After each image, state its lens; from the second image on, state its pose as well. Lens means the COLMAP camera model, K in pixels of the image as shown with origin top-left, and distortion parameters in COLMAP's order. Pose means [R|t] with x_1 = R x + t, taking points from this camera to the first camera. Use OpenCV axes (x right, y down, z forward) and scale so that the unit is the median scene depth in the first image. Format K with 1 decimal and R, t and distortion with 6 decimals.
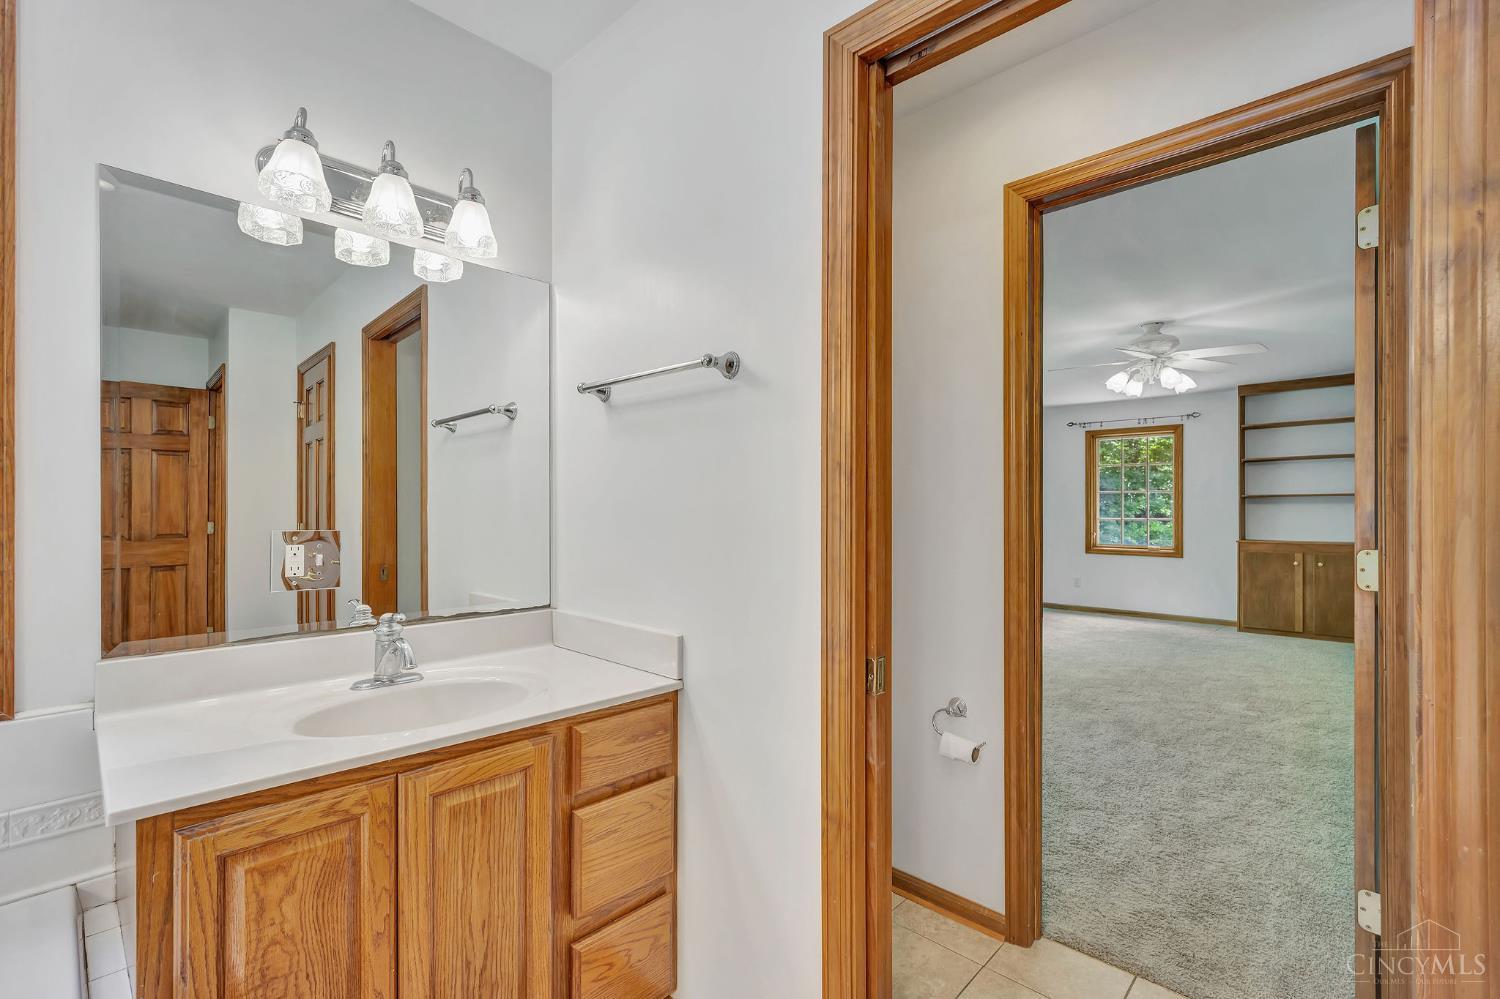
lens RADIAL K [[662.2, 0, 749.6], [0, 662.2, 513.3], [0, 0, 1]] dist [-0.011962, 0.001155]
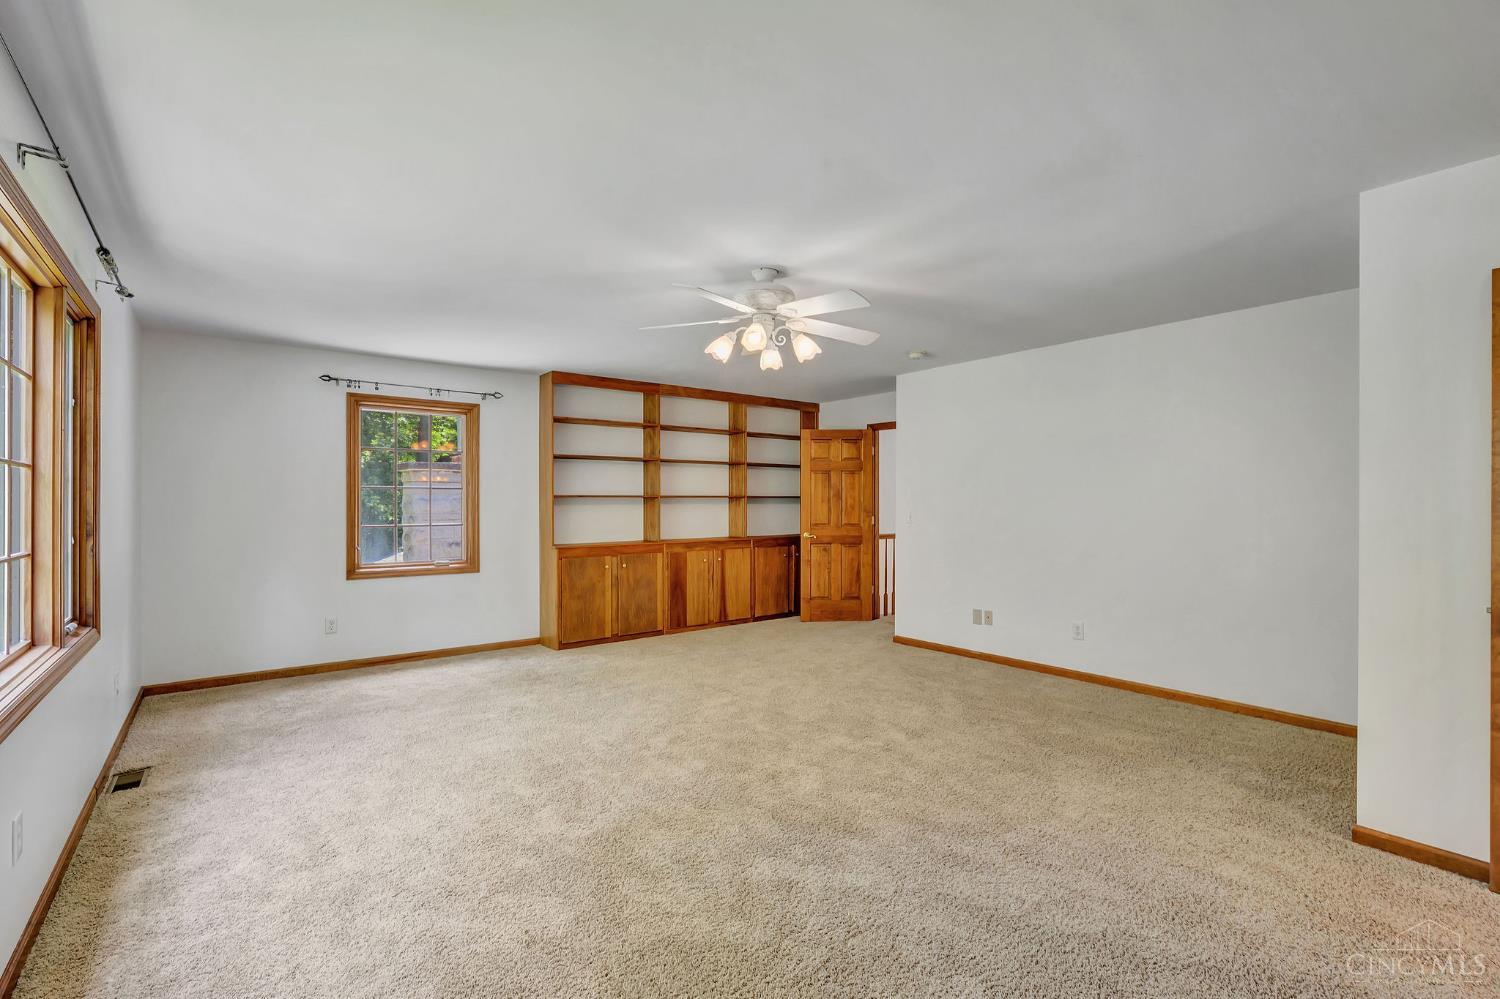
lens RADIAL K [[662.2, 0, 749.9], [0, 662.2, 498.0], [0, 0, 1]] dist [-0.011962, 0.001155]
pose [[0.147298, 0.005606, 0.989076, -0.143109], [0.006103, 0.999960, -0.006577, -0.024210], [-0.989073, 0.007005, 0.147258, 0.939810]]
